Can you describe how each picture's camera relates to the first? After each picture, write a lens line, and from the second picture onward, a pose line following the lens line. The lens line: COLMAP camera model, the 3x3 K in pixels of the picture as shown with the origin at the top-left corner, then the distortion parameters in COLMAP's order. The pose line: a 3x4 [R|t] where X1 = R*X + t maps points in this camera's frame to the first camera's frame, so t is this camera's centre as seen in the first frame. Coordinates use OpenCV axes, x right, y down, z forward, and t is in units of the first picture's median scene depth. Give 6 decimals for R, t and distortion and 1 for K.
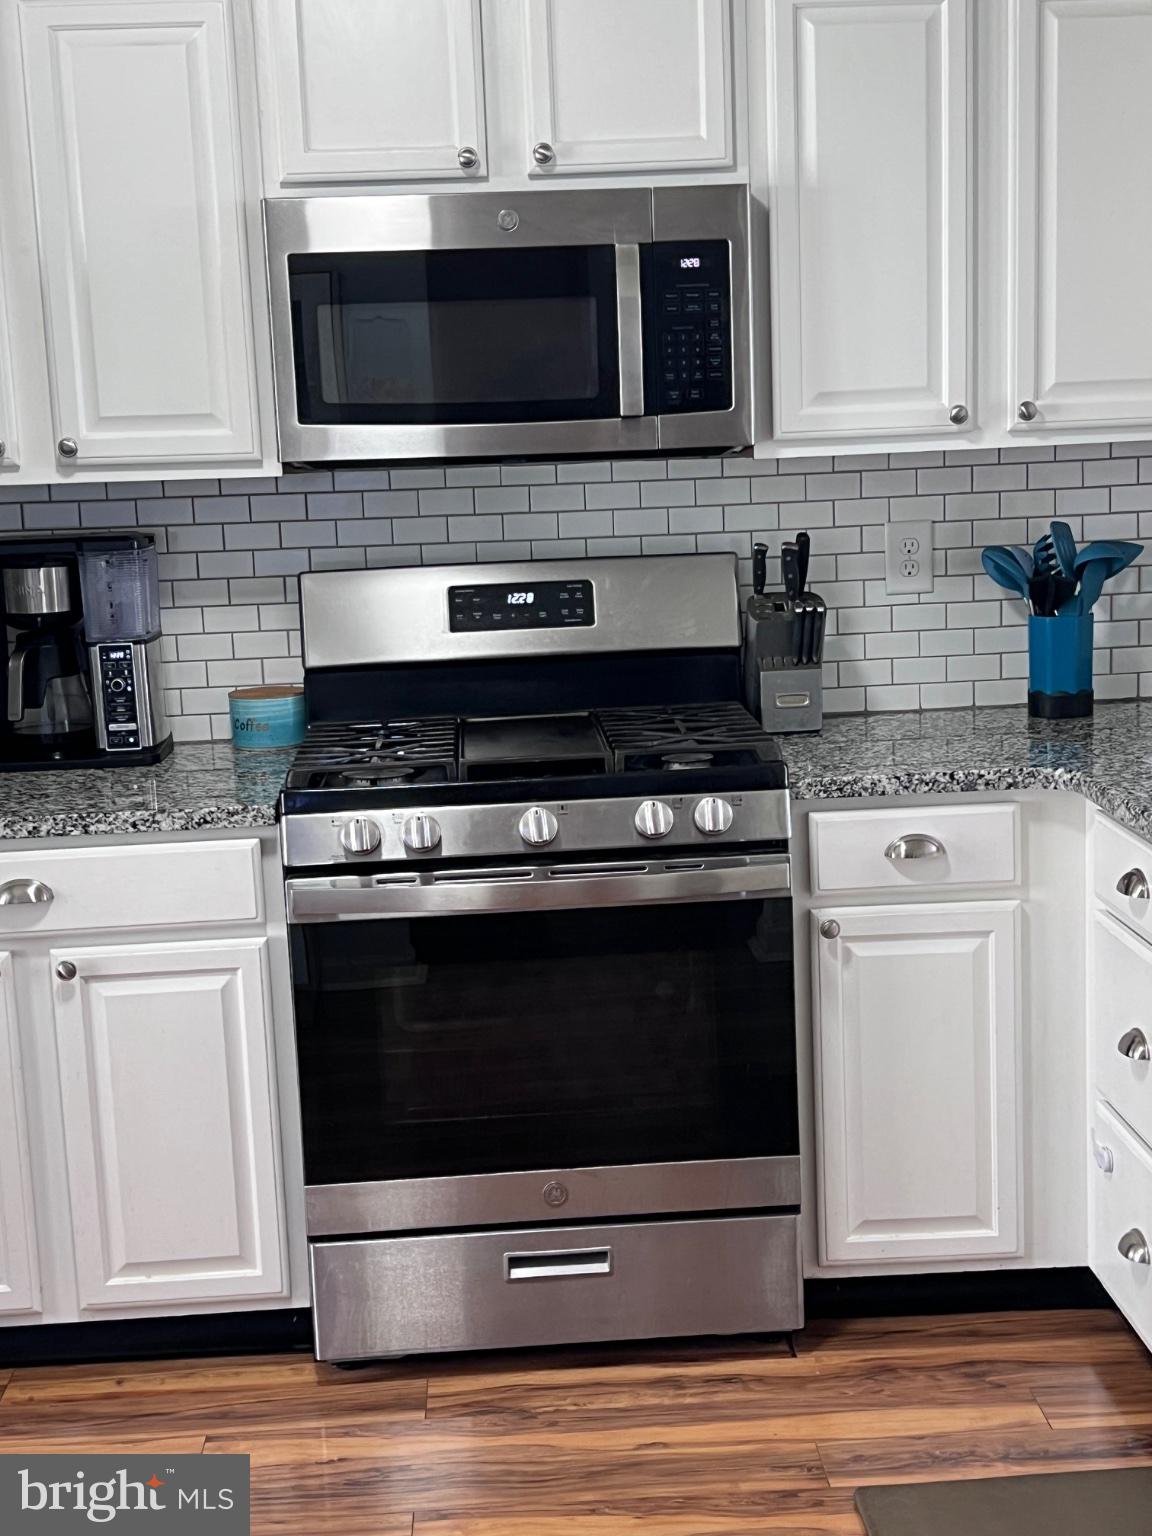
lens RADIAL K [[2187.0, 0, 586.5], [0, 2187.0, 787.4], [0, 0, 1]] dist [0.075090, 0.000000]
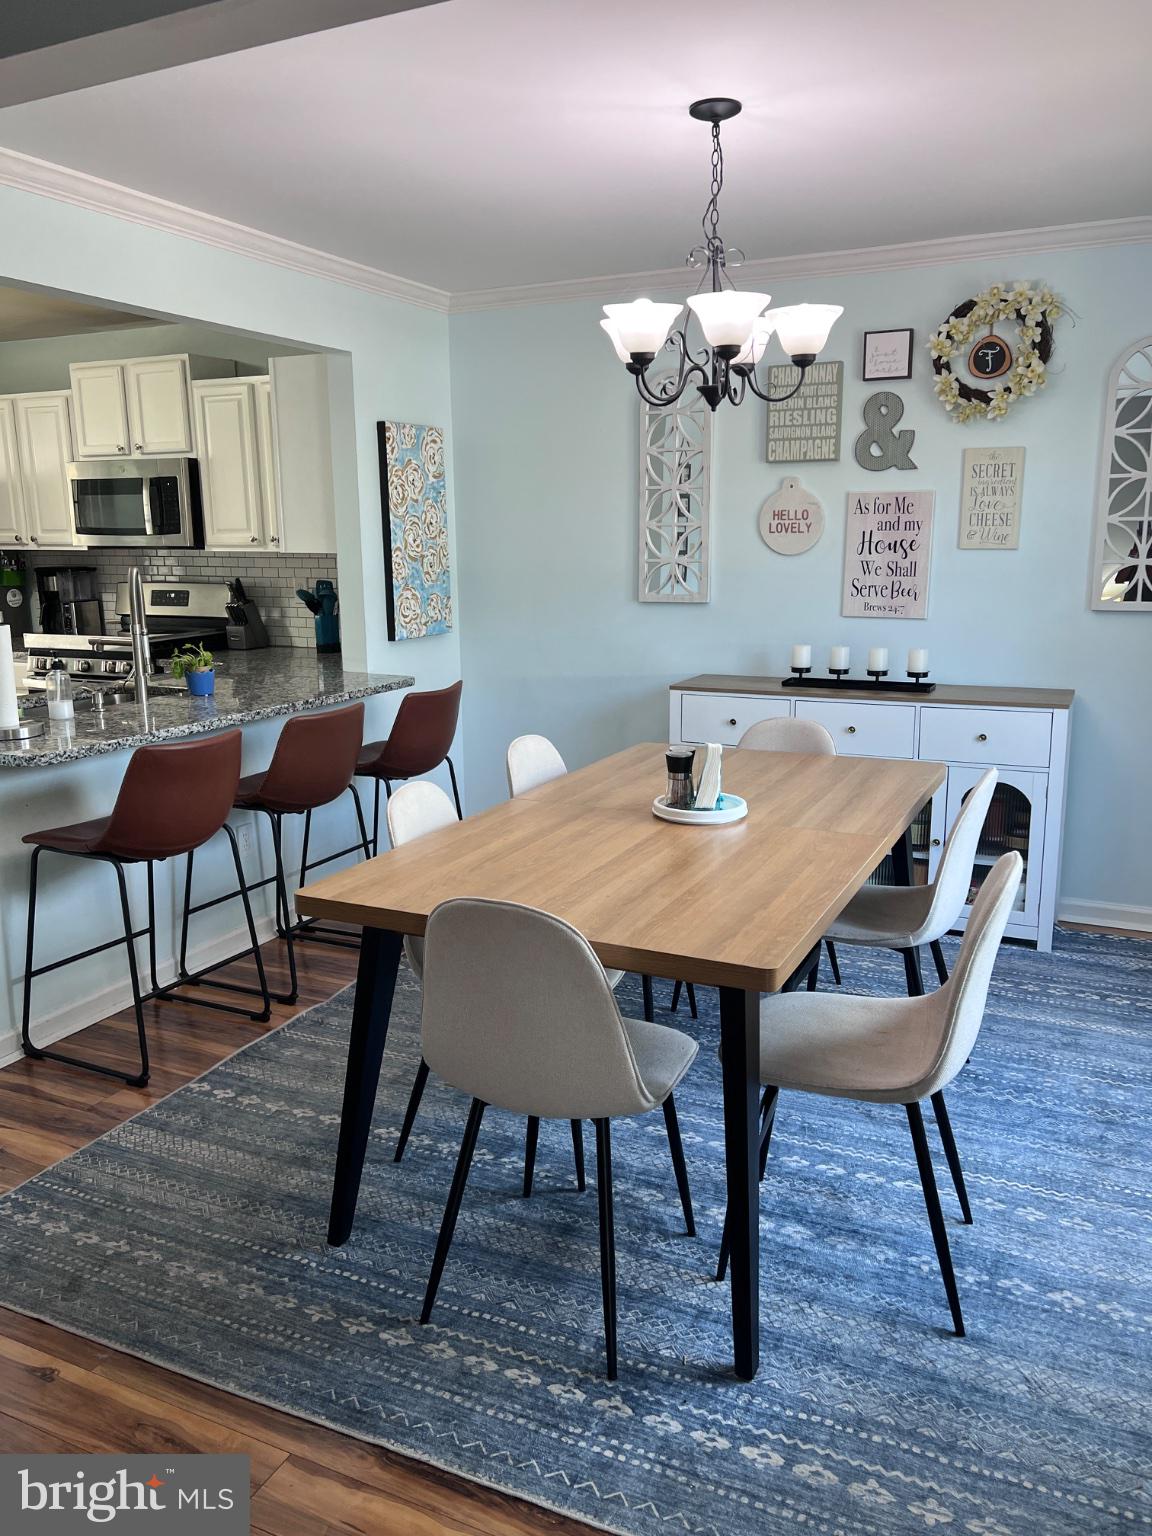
lens RADIAL K [[1152.5, 0, 578.9], [0, 1152.5, 762.9], [0, 0, 1]] dist [0.055734, -0.066190]
pose [[0.878807, 0.125934, -0.460259, 1.312326], [-0.104538, 0.991925, 0.071804, -0.035736], [0.465585, -0.014987, 0.884876, -0.138336]]
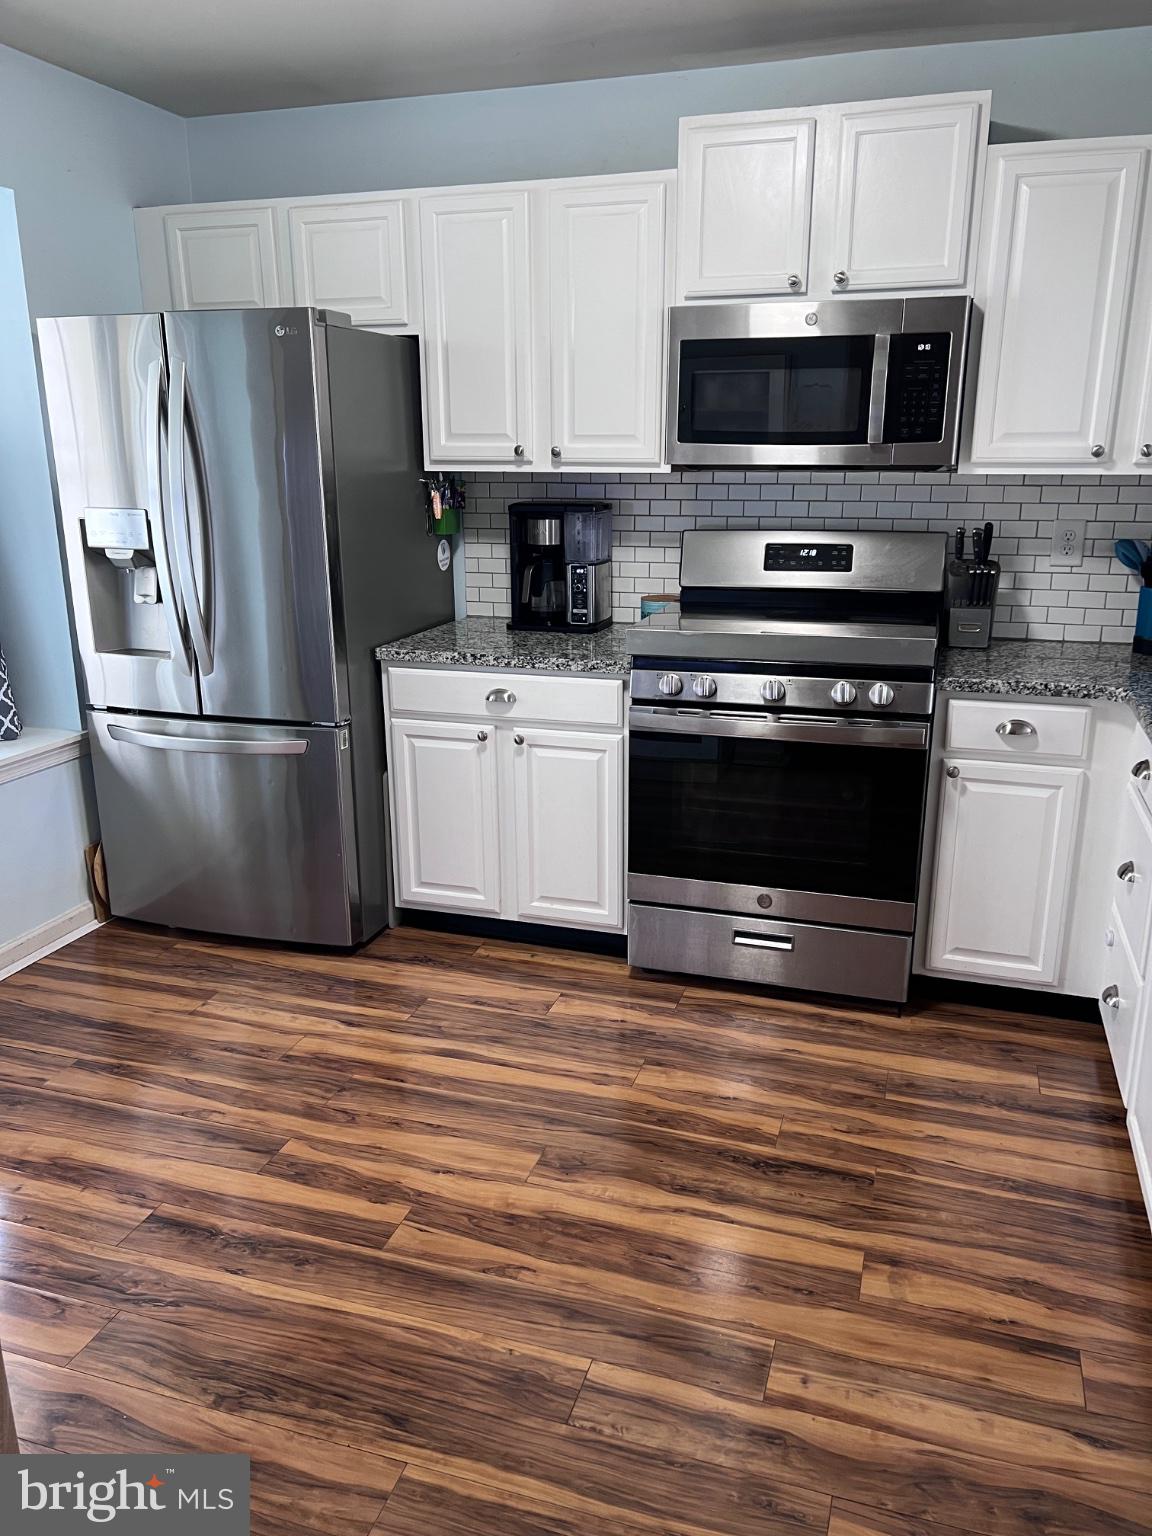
lens RADIAL K [[1152.5, 0, 578.3], [0, 1152.5, 778.2], [0, 0, 1]] dist [0.055734, -0.066190]
pose [[0.934225, 0.133784, -0.330643, 0.134180], [-0.093488, 0.986428, 0.134979, -0.020631], [0.344214, -0.095189, 0.934054, 0.095815]]
